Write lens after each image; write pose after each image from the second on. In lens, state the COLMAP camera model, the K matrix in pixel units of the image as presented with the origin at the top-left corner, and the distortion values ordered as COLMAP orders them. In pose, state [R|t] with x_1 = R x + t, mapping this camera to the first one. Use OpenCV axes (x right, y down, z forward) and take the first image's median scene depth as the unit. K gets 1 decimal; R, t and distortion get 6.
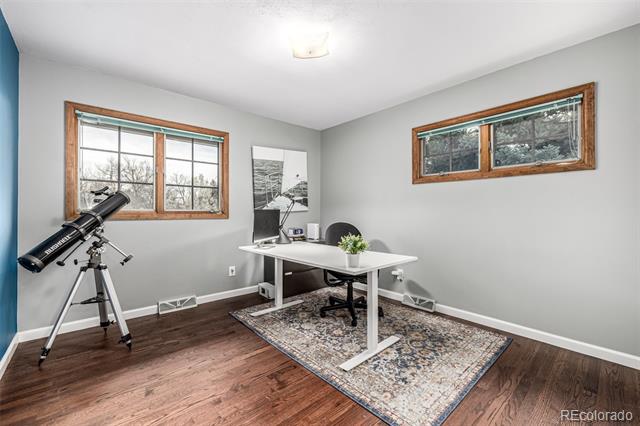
lens RADIAL K [[270.0, 0, 321.7], [0, 270.0, 211.7], [0, 0, 1]] dist [-0.000105, -0.000118]
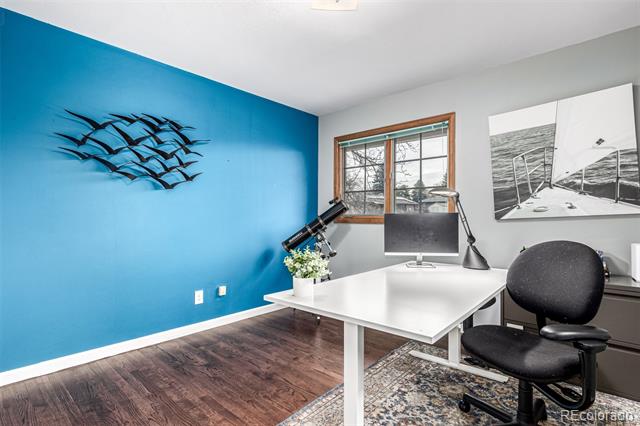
lens RADIAL K [[324.9, 0, 321.2], [0, 324.9, 215.6], [0, 0, 1]] dist [-0.025808, 0.000630]
pose [[0.095704, -0.008087, -0.995377, 0.624909], [-0.008224, 0.999926, -0.008915, 0.010454], [0.995376, 0.009039, 0.095630, 0.662085]]
